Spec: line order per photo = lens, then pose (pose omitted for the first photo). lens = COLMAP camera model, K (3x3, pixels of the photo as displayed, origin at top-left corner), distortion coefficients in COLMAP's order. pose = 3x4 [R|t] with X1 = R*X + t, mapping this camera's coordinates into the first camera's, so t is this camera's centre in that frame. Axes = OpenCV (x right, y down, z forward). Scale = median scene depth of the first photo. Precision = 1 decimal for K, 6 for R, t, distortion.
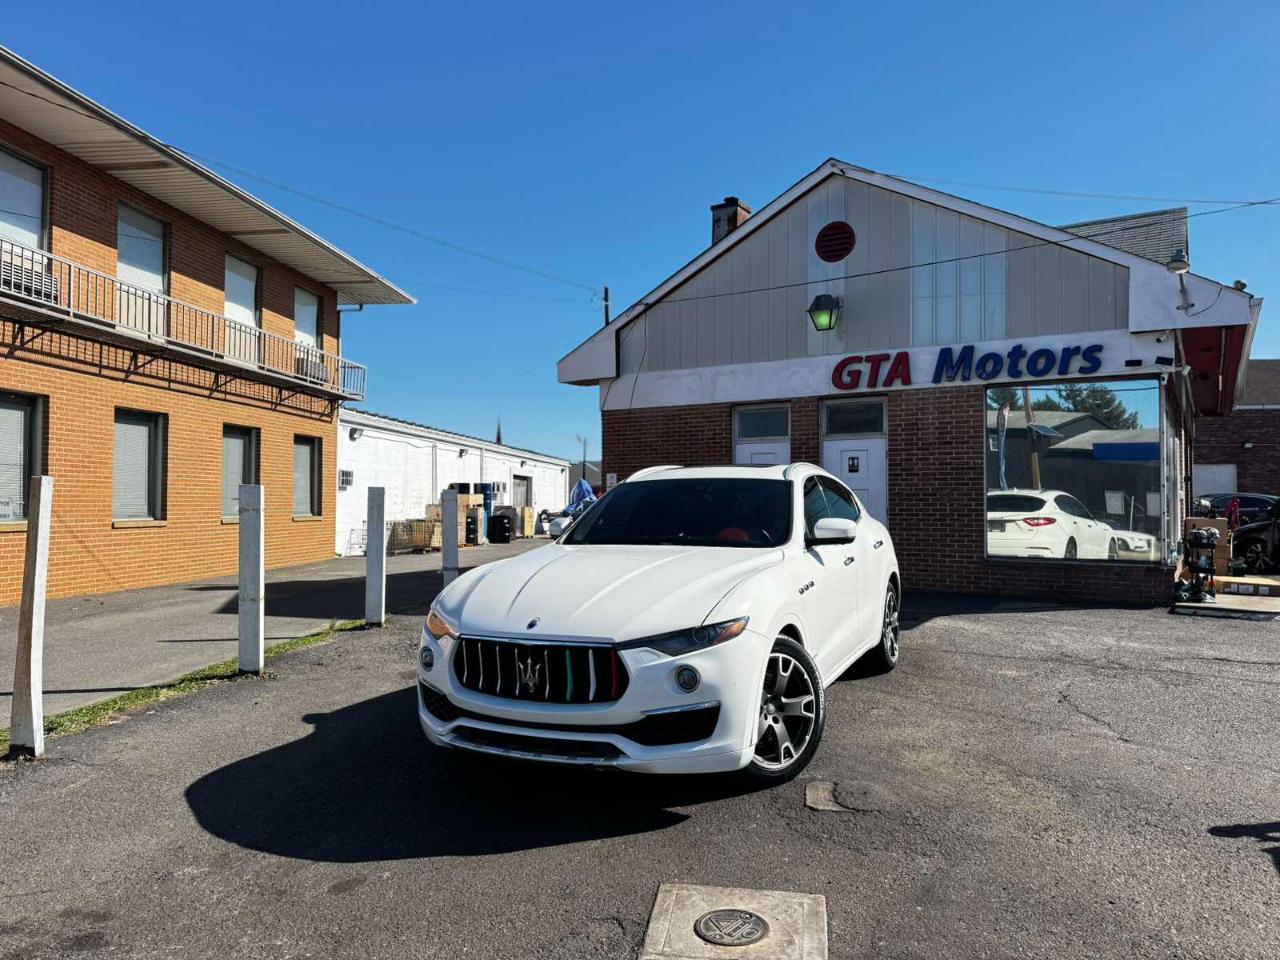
lens RADIAL K [[886.9, 0, 645.8], [0, 886.9, 489.2], [0, 0, 1]] dist [0.106404, -0.155802]
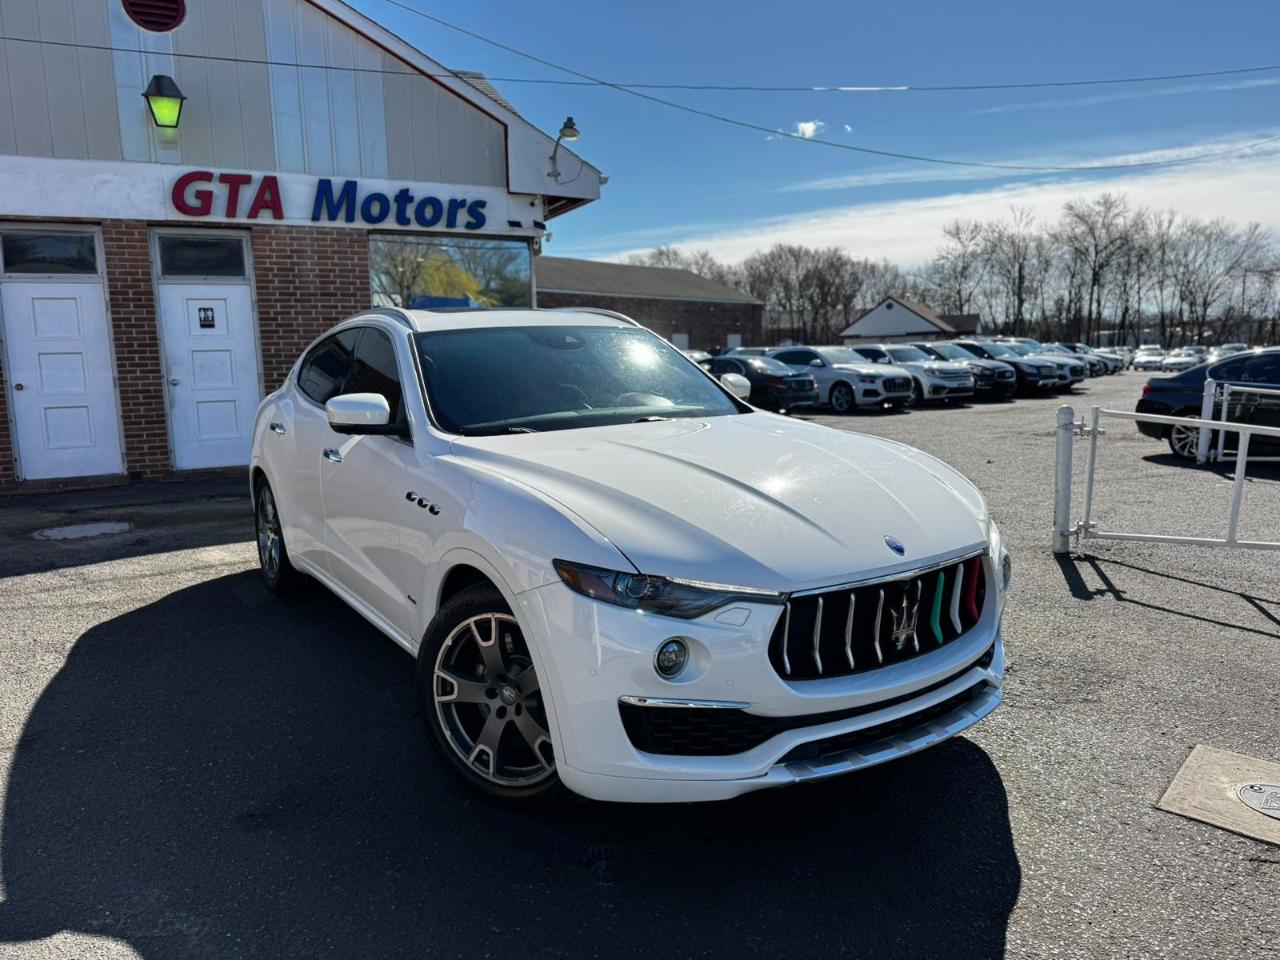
lens RADIAL K [[900.2, 0, 643.6], [0, 900.2, 479.0], [0, 0, 1]] dist [0.026220, -0.032807]
pose [[0.531624, -0.127359, 0.837350, -0.250818], [0.012823, 0.989727, 0.142394, 0.004180], [-0.846883, -0.064963, 0.527796, 0.275616]]
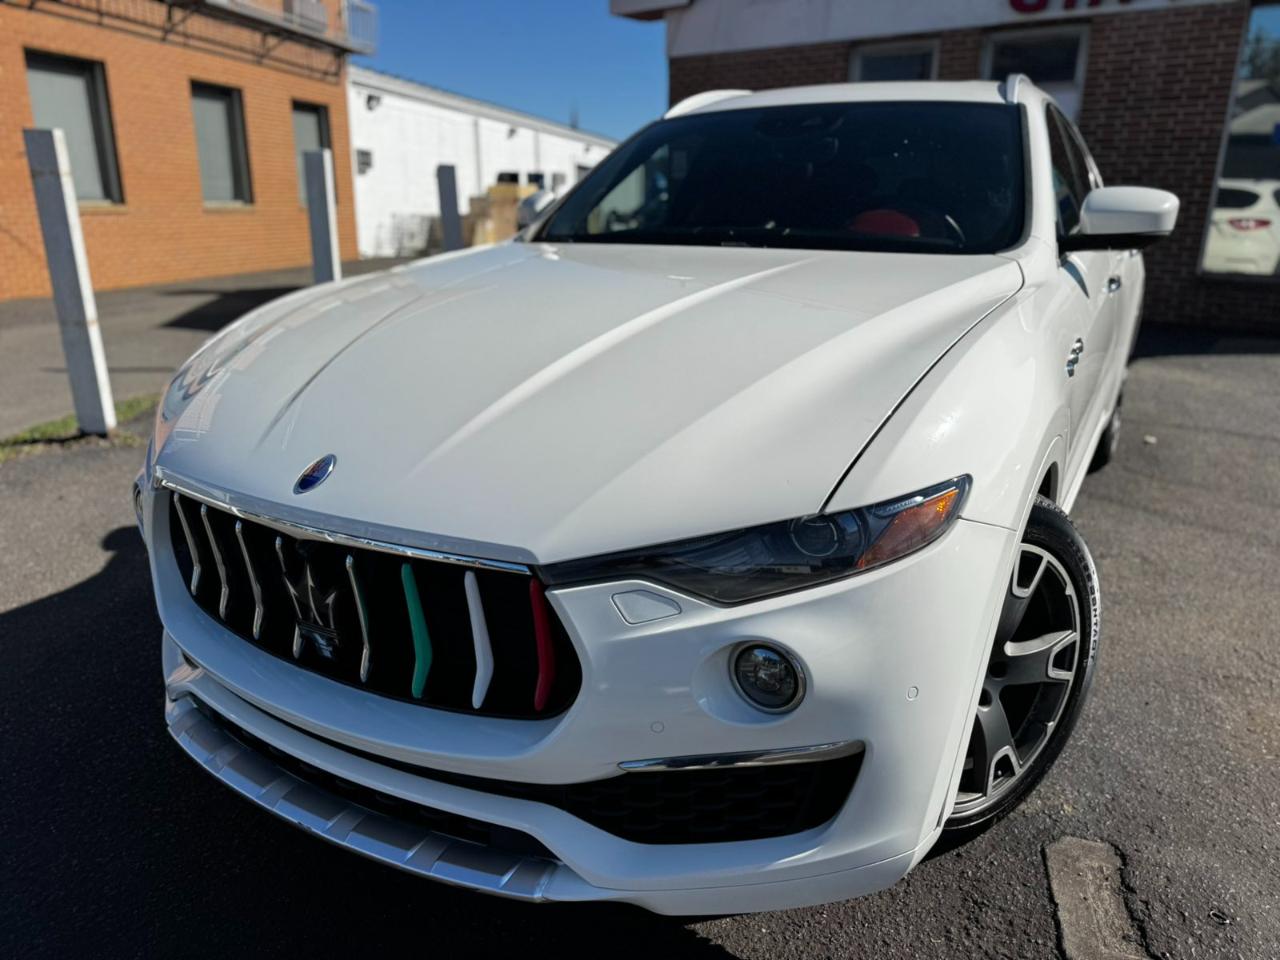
lens RADIAL K [[900.2, 0, 643.6], [0, 900.2, 479.0], [0, 0, 1]] dist [0.026220, -0.032807]
pose [[0.995612, 0.038596, -0.085246, 0.008995], [-0.010515, 0.951353, 0.307922, 0.015608], [0.092984, -0.305675, 0.947585, 0.231550]]
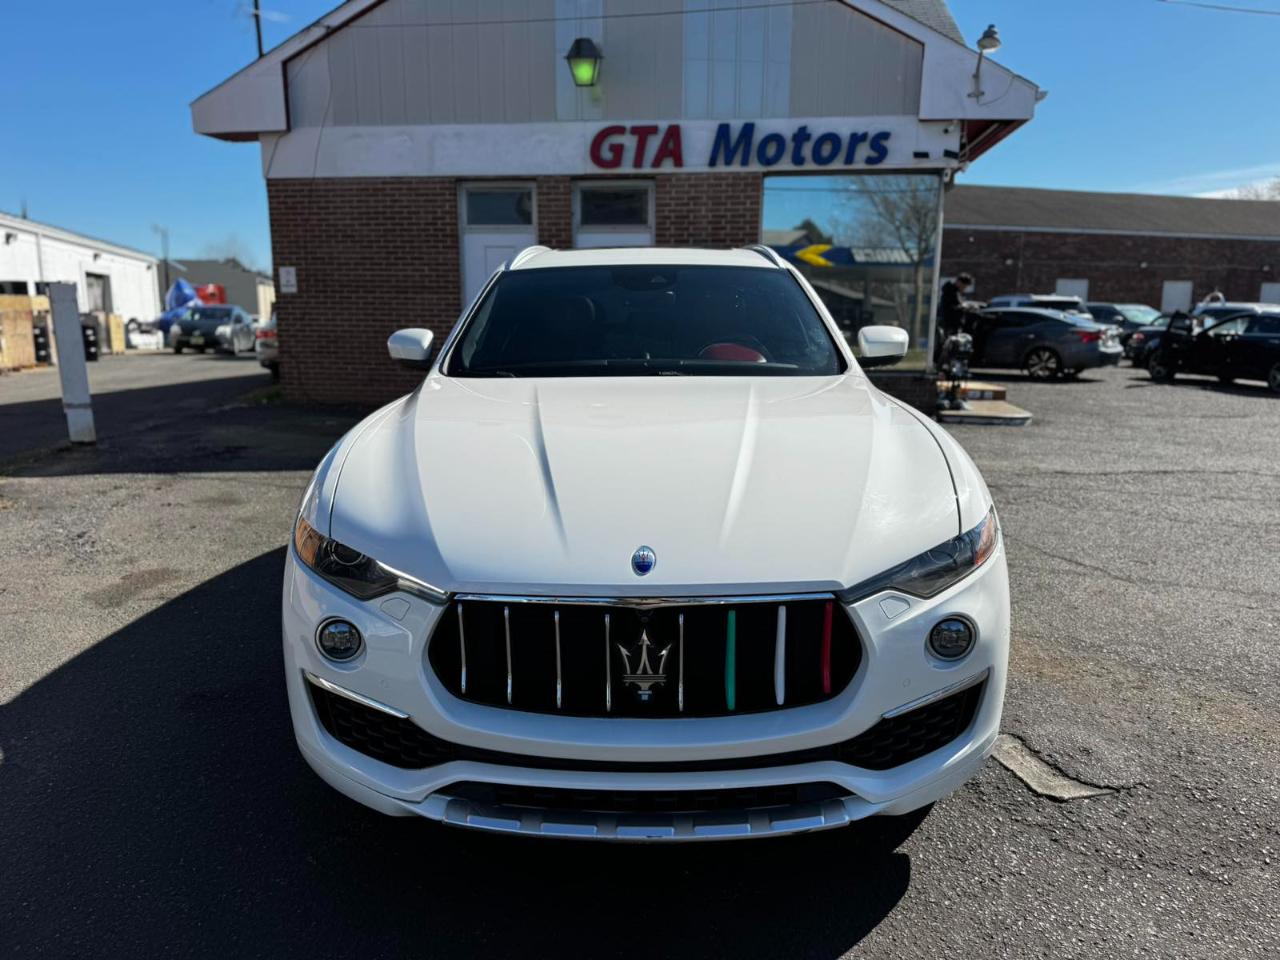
lens RADIAL K [[890.4, 0, 642.5], [0, 890.4, 486.7], [0, 0, 1]] dist [0.079225, -0.106290]
pose [[0.912743, -0.074339, 0.401714, -0.104029], [-0.010084, 0.978906, 0.204064, 0.006547], [-0.408410, -0.190309, 0.892739, 0.200758]]
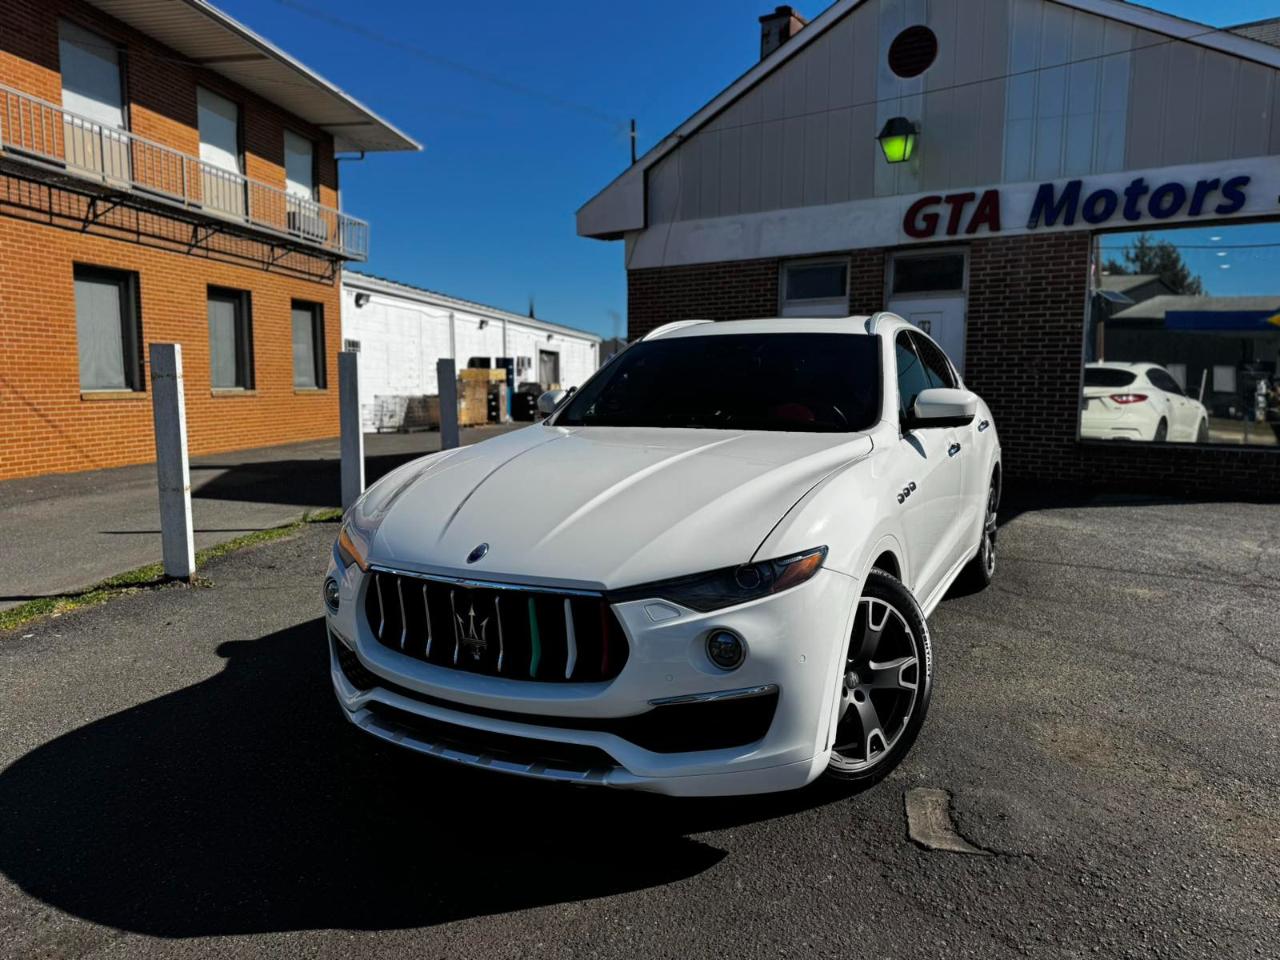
lens RADIAL K [[895.5, 0, 639.1], [0, 895.5, 485.7], [0, 0, 1]] dist [0.043051, -0.047813]
pose [[0.998905, 0.009183, -0.045878, 0.004852], [-0.003046, 0.991233, 0.132090, 0.007355], [0.046689, -0.131806, 0.990175, 0.132765]]
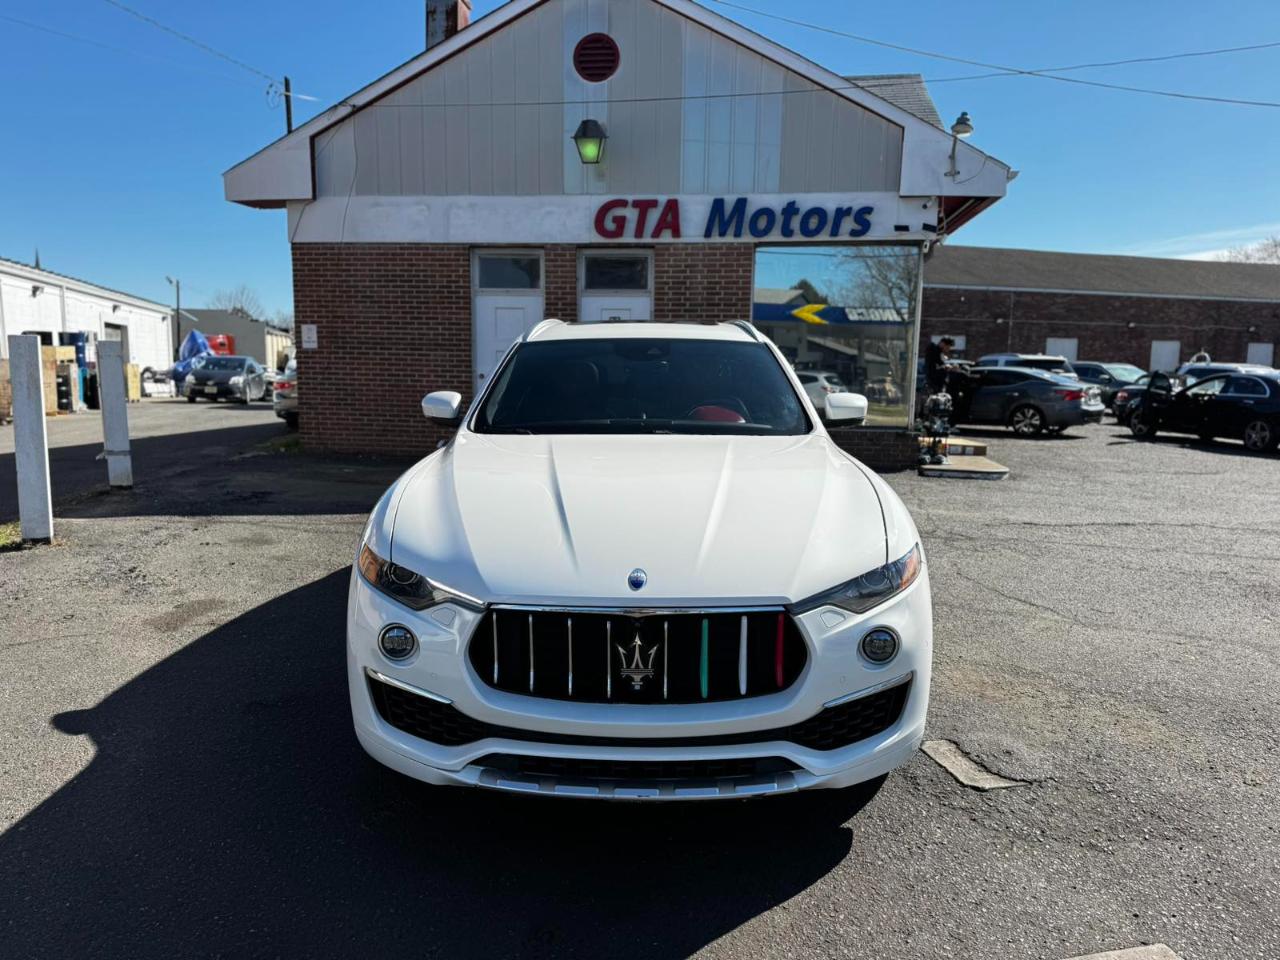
lens RADIAL K [[882.4, 0, 640.4], [0, 882.4, 490.6], [0, 0, 1]] dist [0.124285, -0.187900]
pose [[0.913636, -0.044429, 0.404098, -0.121738], [-0.019727, 0.987994, 0.153227, 0.000317], [-0.406054, -0.147965, 0.901791, 0.159129]]
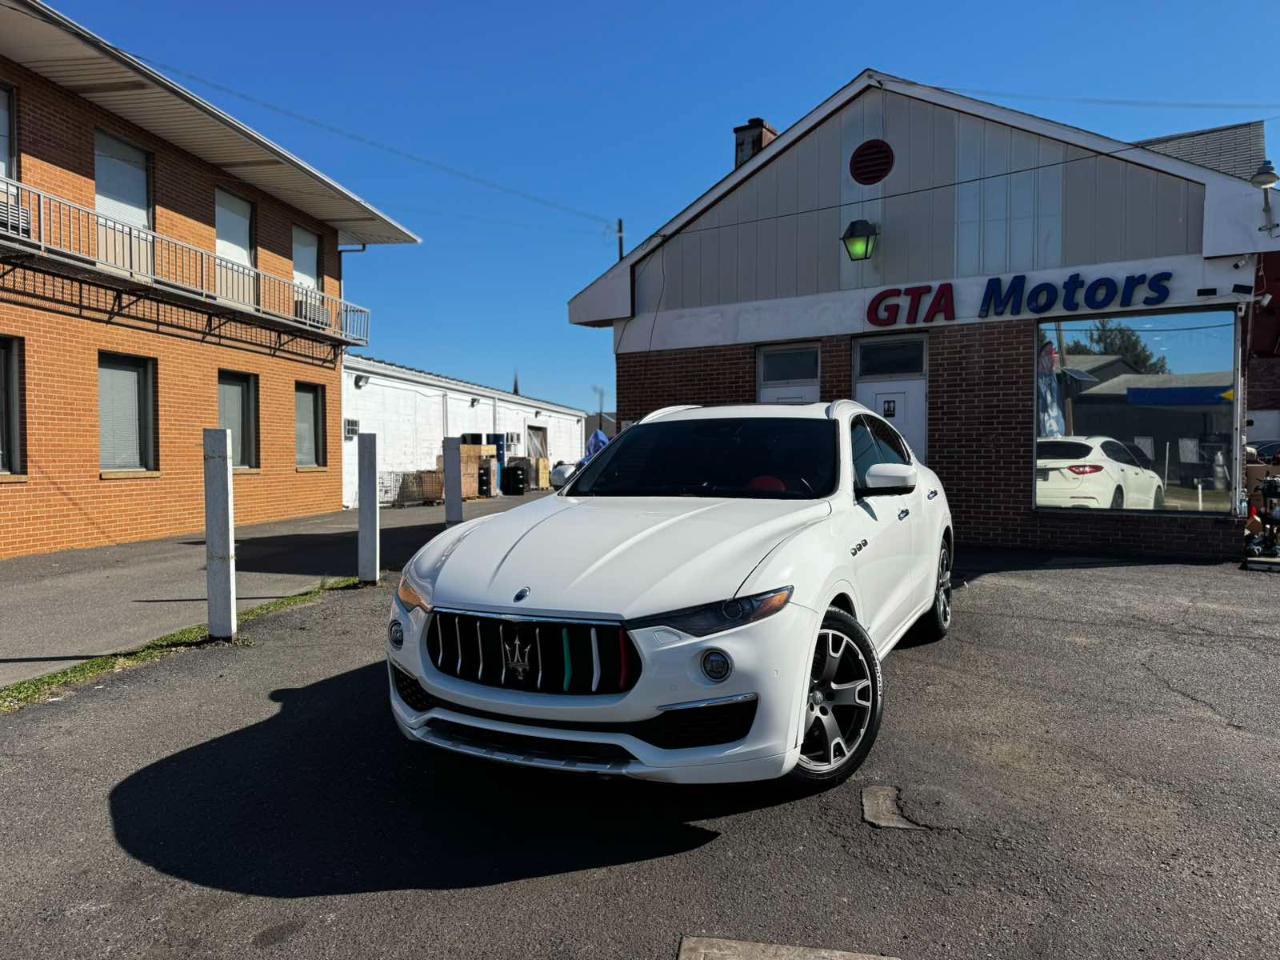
lens RADIAL K [[890.4, 0, 642.5], [0, 890.4, 486.7], [0, 0, 1]] dist [0.079225, -0.106290]
pose [[0.999704, -0.002799, -0.024169, 0.000399], [0.004038, 0.998673, 0.051339, 0.004769], [0.023993, -0.051421, 0.998389, 0.071211]]
